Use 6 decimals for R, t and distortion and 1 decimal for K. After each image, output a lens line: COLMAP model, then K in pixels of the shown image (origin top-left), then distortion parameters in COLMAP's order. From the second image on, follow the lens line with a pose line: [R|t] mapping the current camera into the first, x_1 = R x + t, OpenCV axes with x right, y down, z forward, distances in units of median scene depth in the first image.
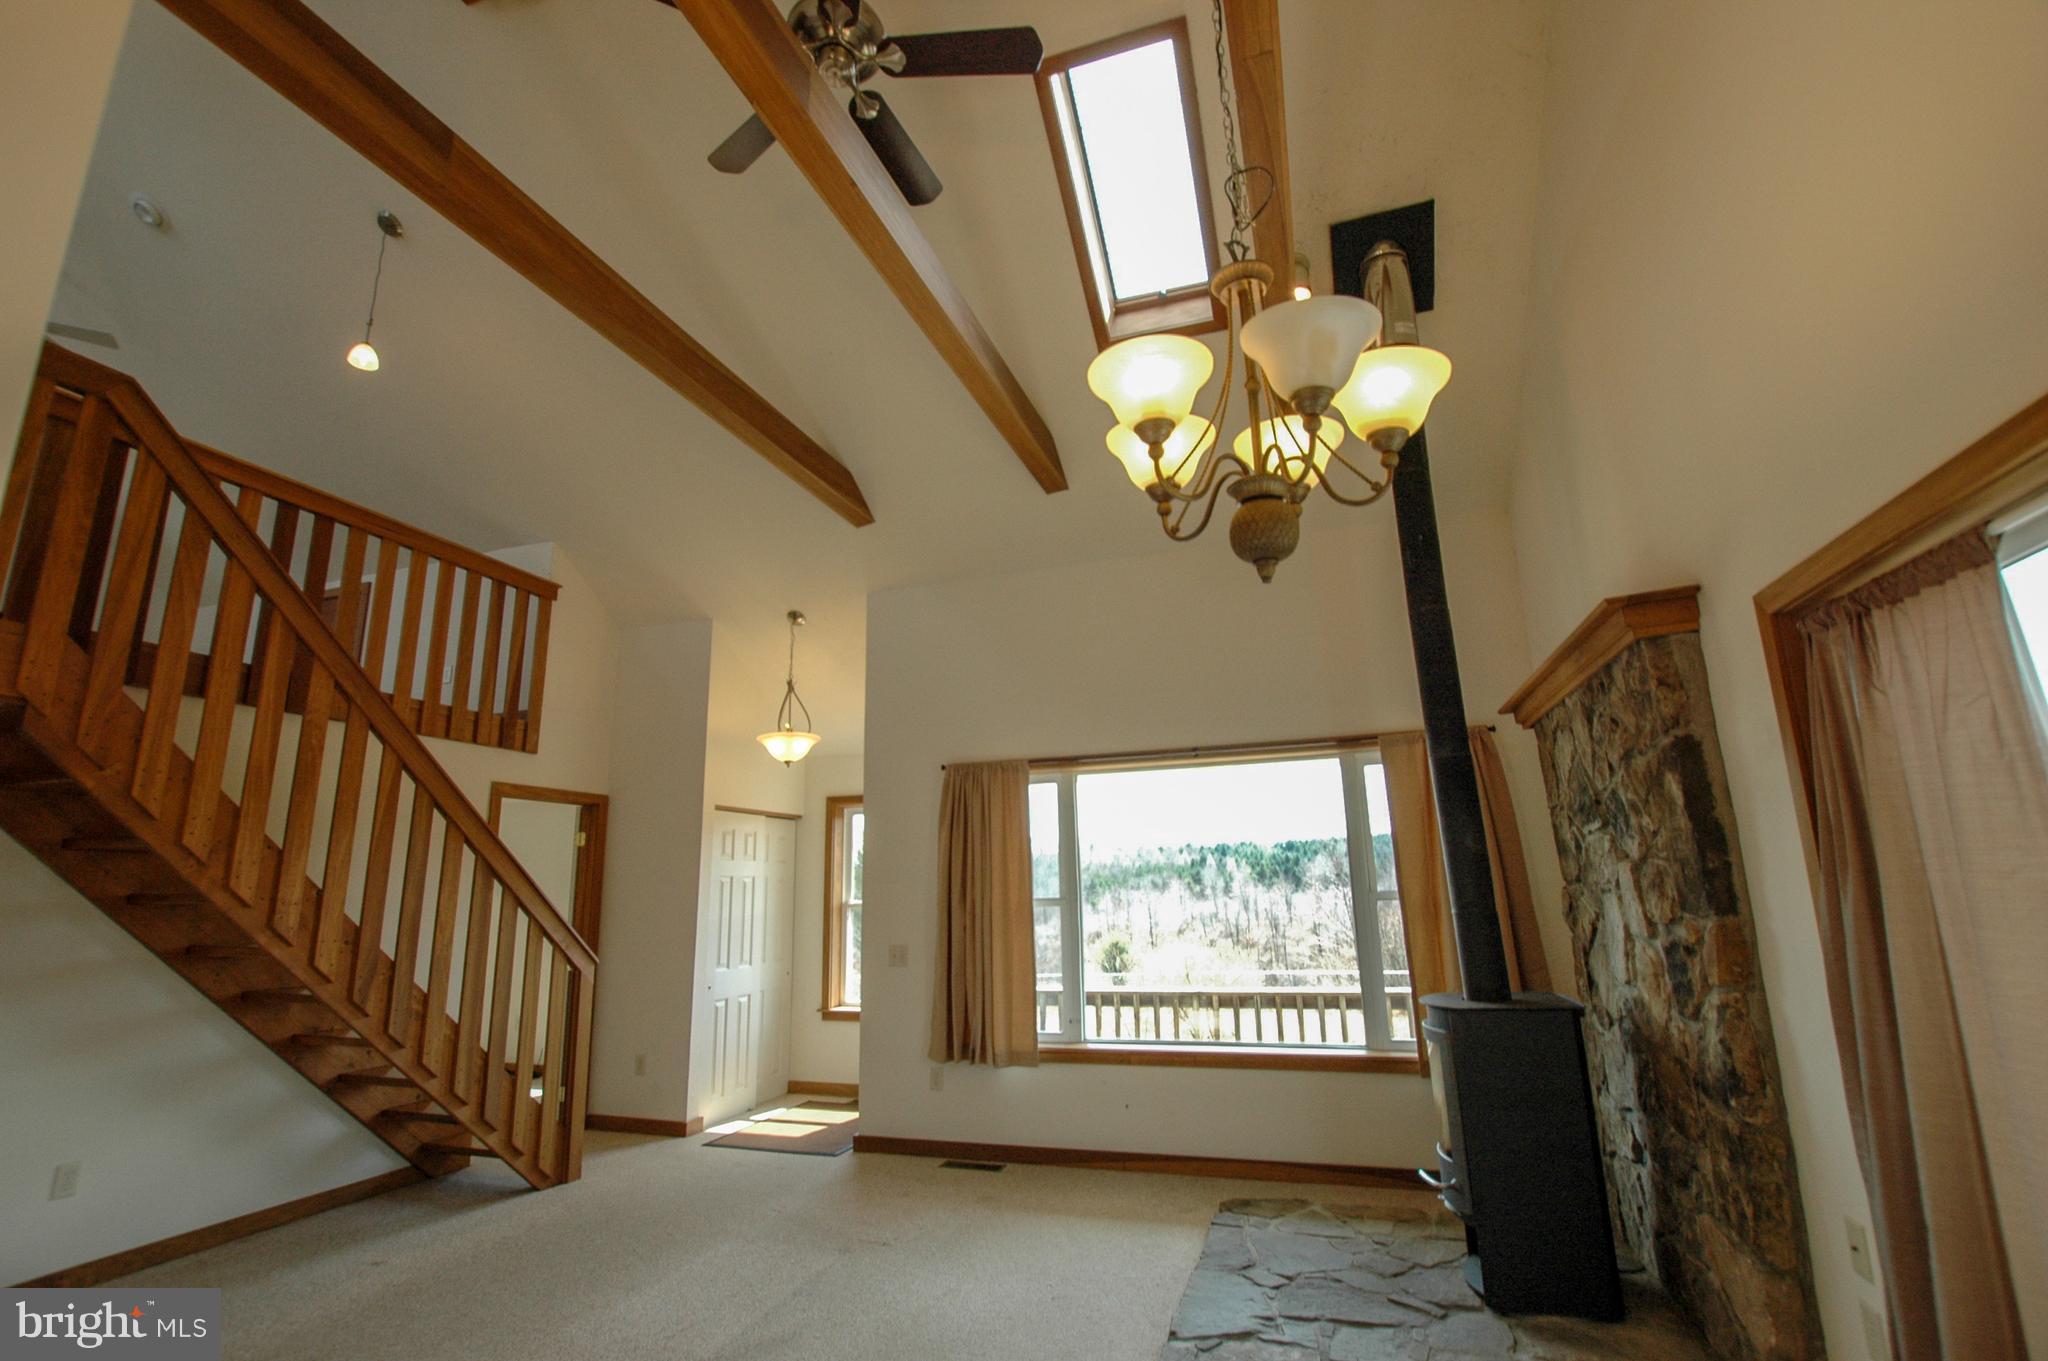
lens RADIAL K [[910.4, 0, 1015.2], [0, 910.4, 683.2], [0, 0, 1]] dist [-0.034636, 0.005157]
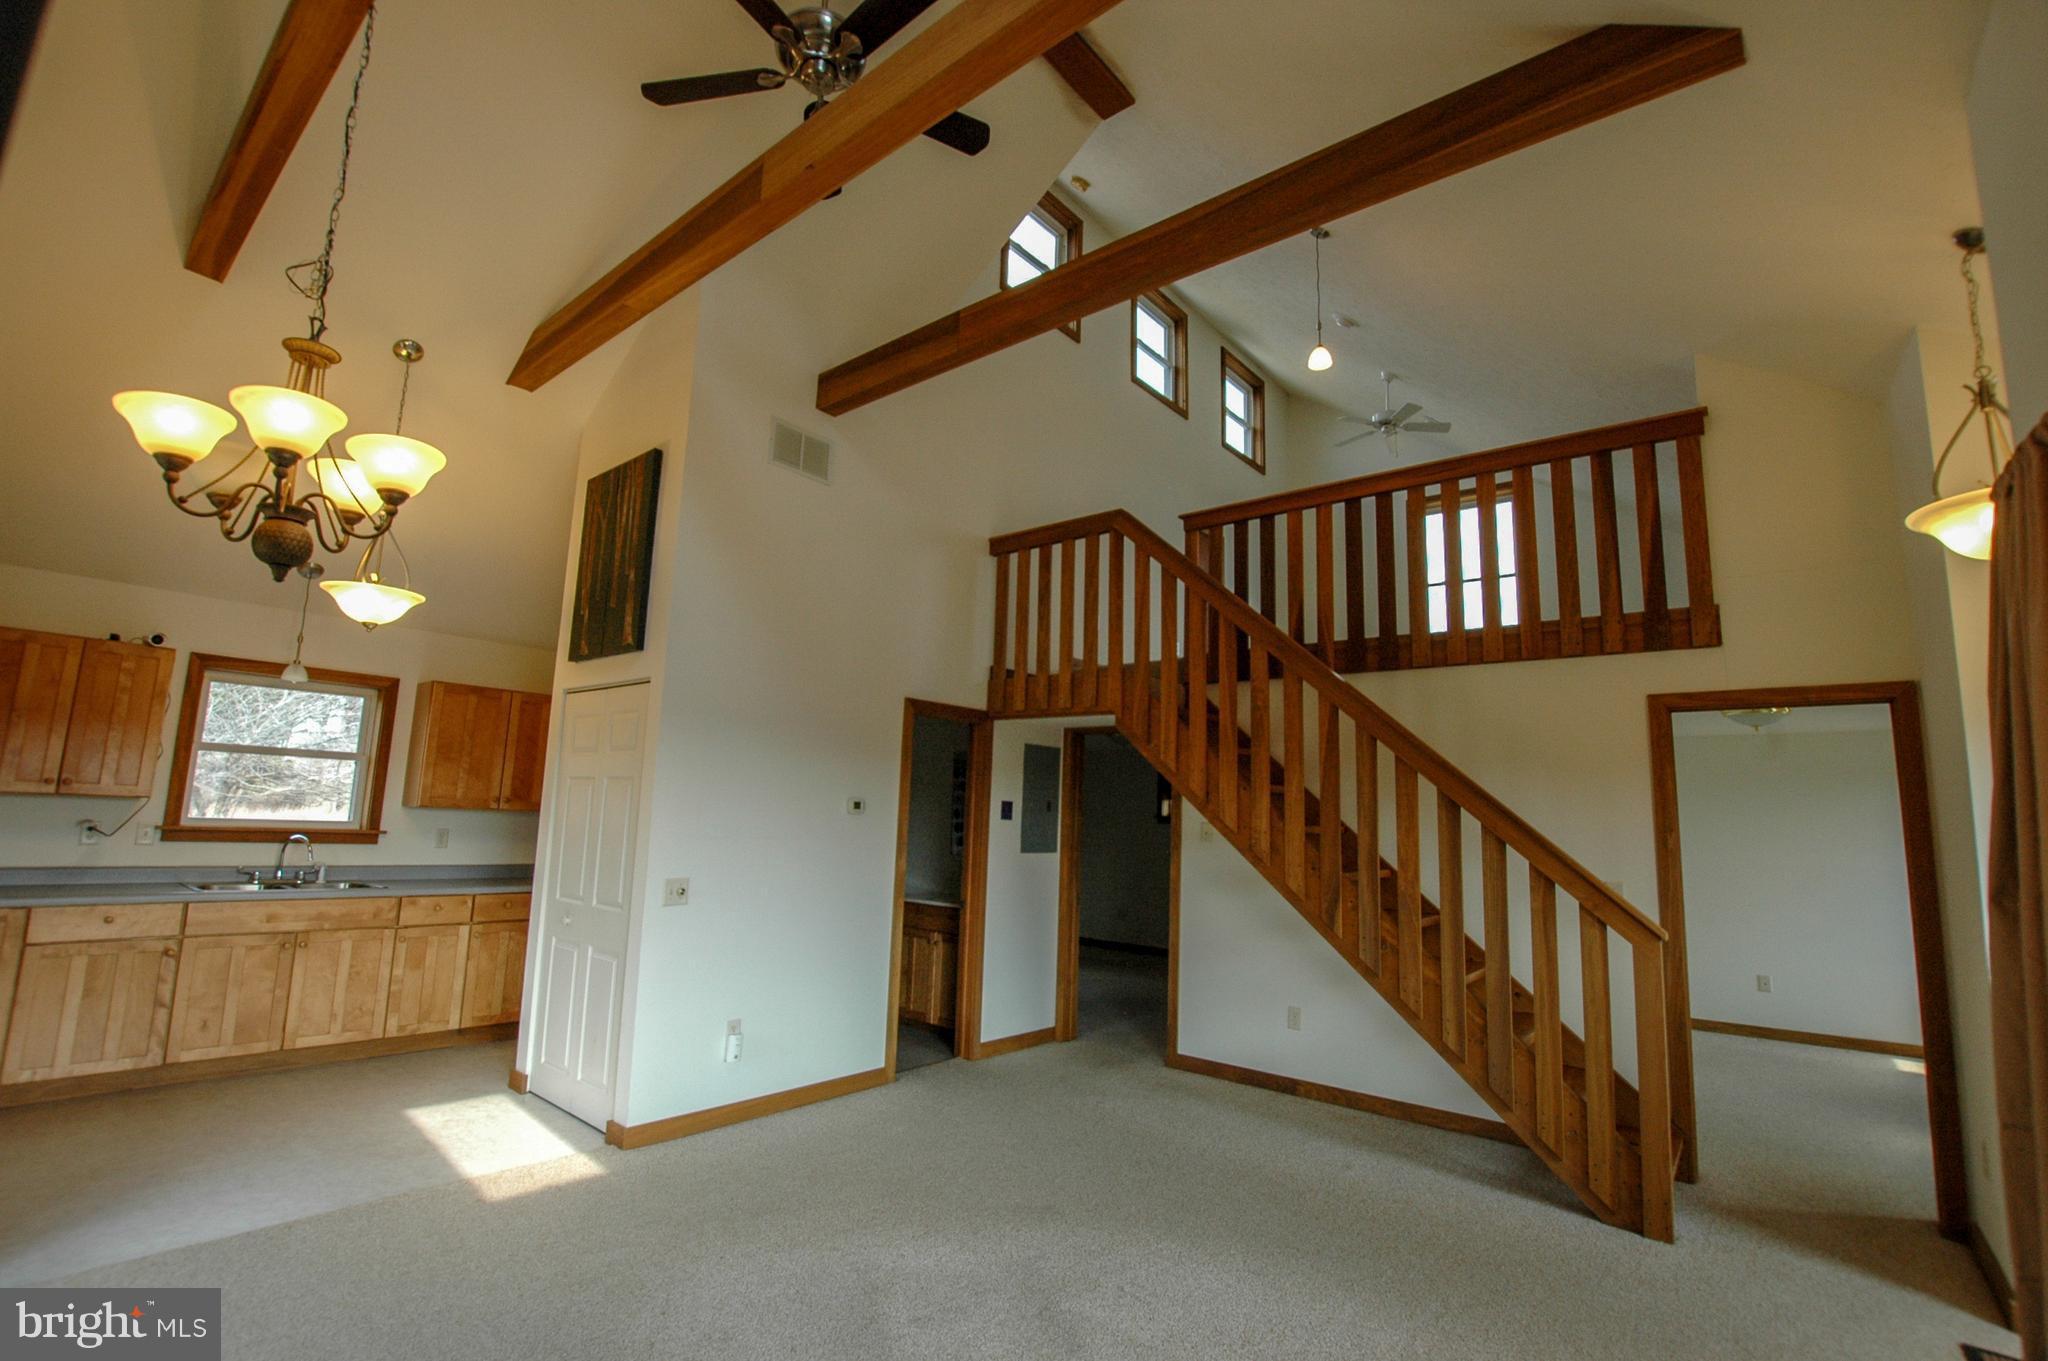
lens RADIAL K [[910.4, 0, 1015.2], [0, 910.4, 683.2], [0, 0, 1]] dist [-0.034636, 0.005157]
pose [[-0.367730, -0.127402, -0.921164, 0.442867], [0.180444, 0.961968, -0.205079, 0.208563], [0.912258, -0.241632, -0.330755, 0.984983]]
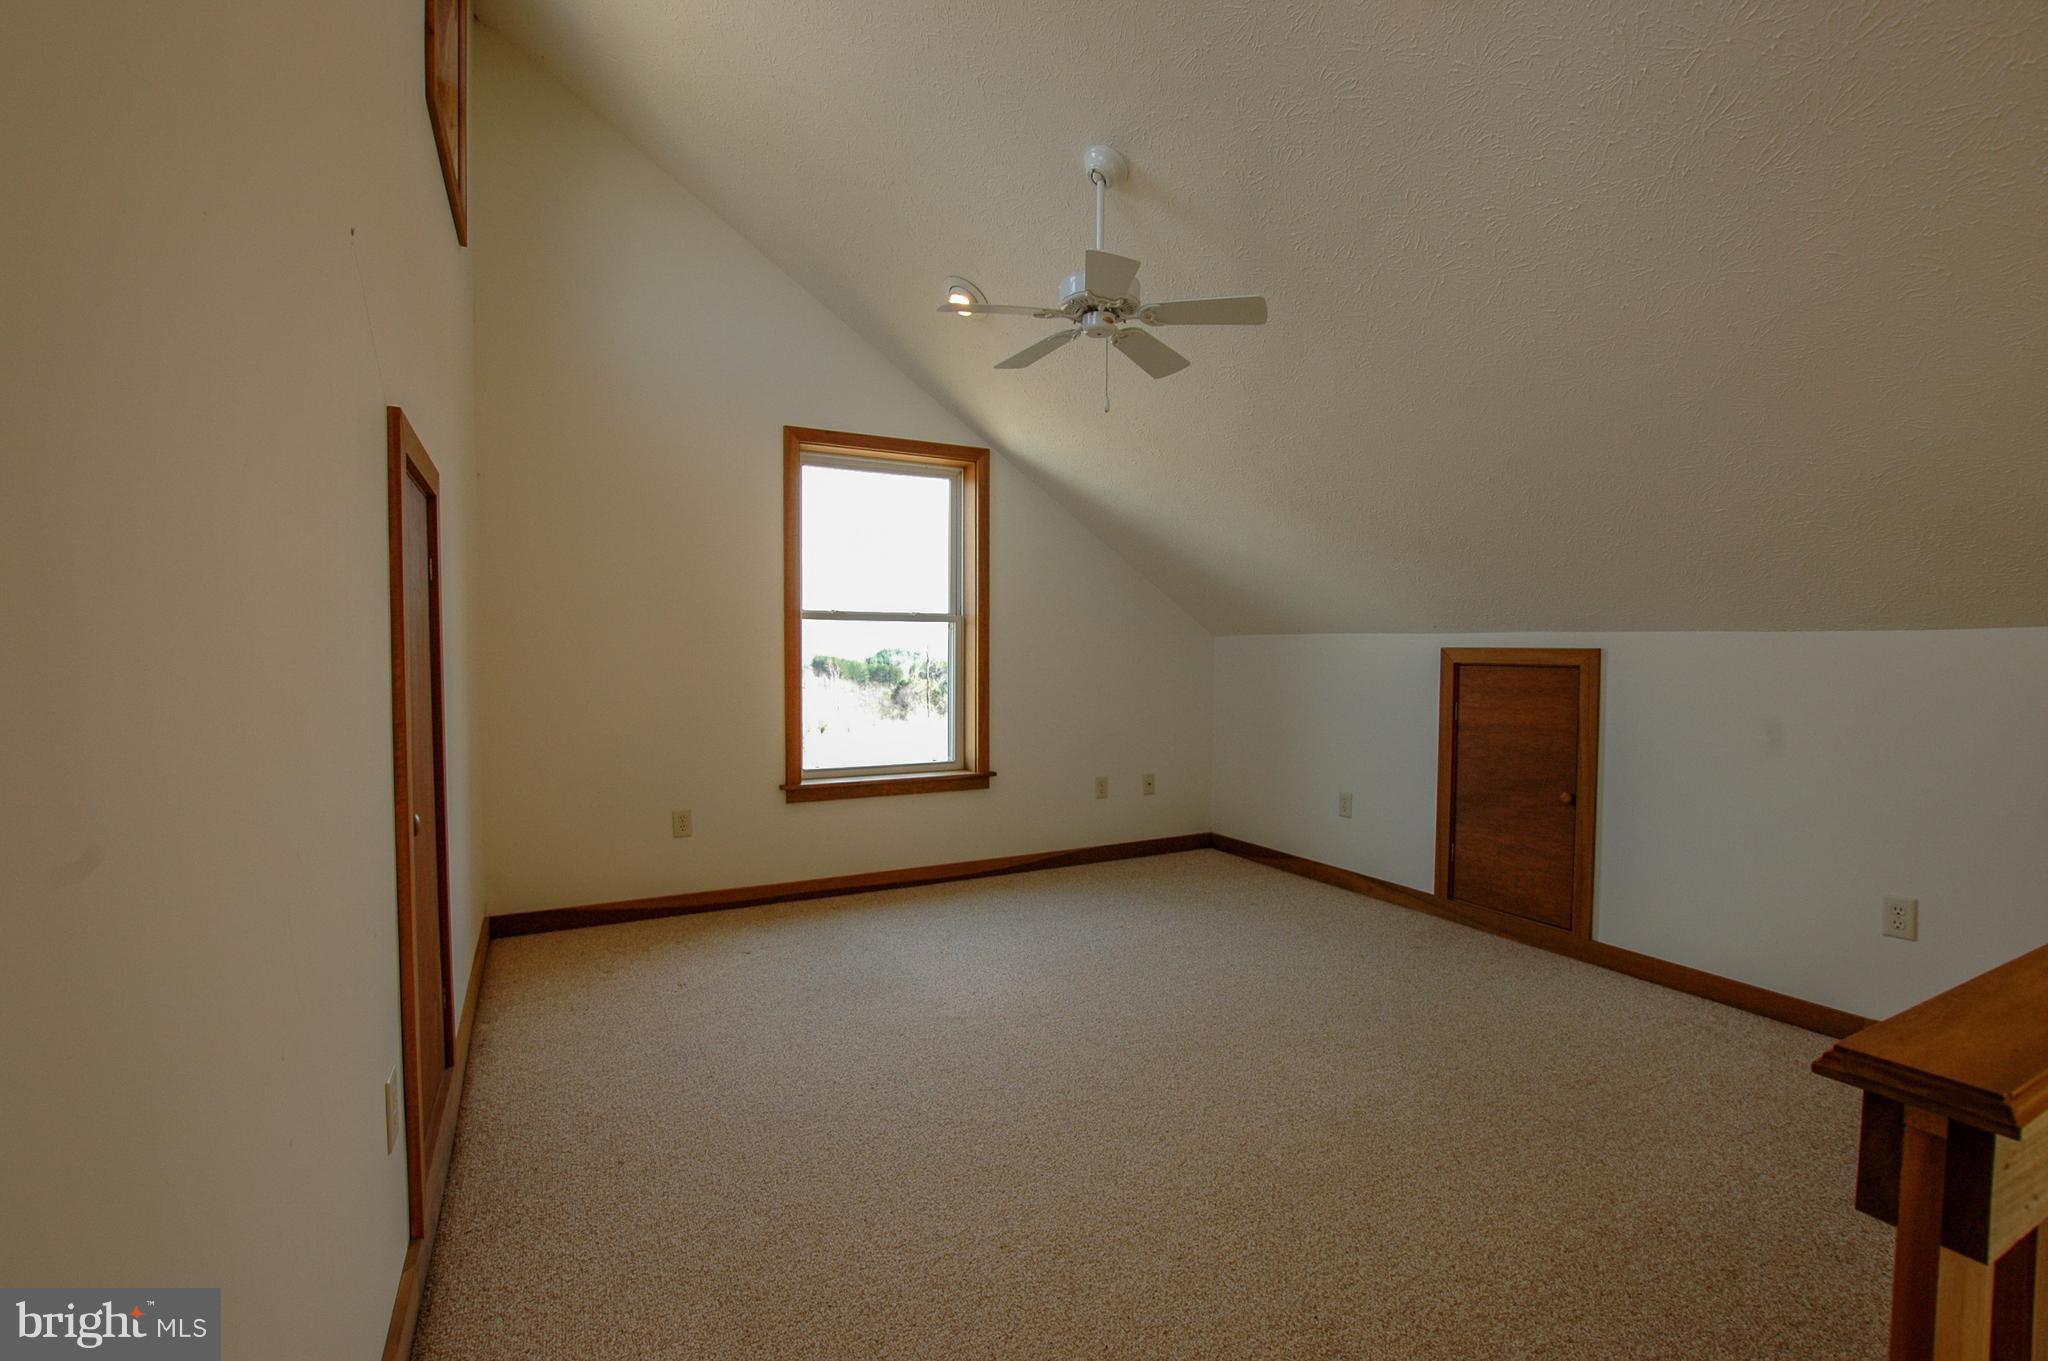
lens RADIAL K [[910.4, 0, 1015.2], [0, 910.4, 683.2], [0, 0, 1]] dist [-0.034636, 0.005157]
pose [[0.709804, 0.048543, -0.702725, -0.947628], [0.140559, 0.967798, 0.208829, -0.387107], [0.690233, -0.247002, 0.680124, 0.663655]]
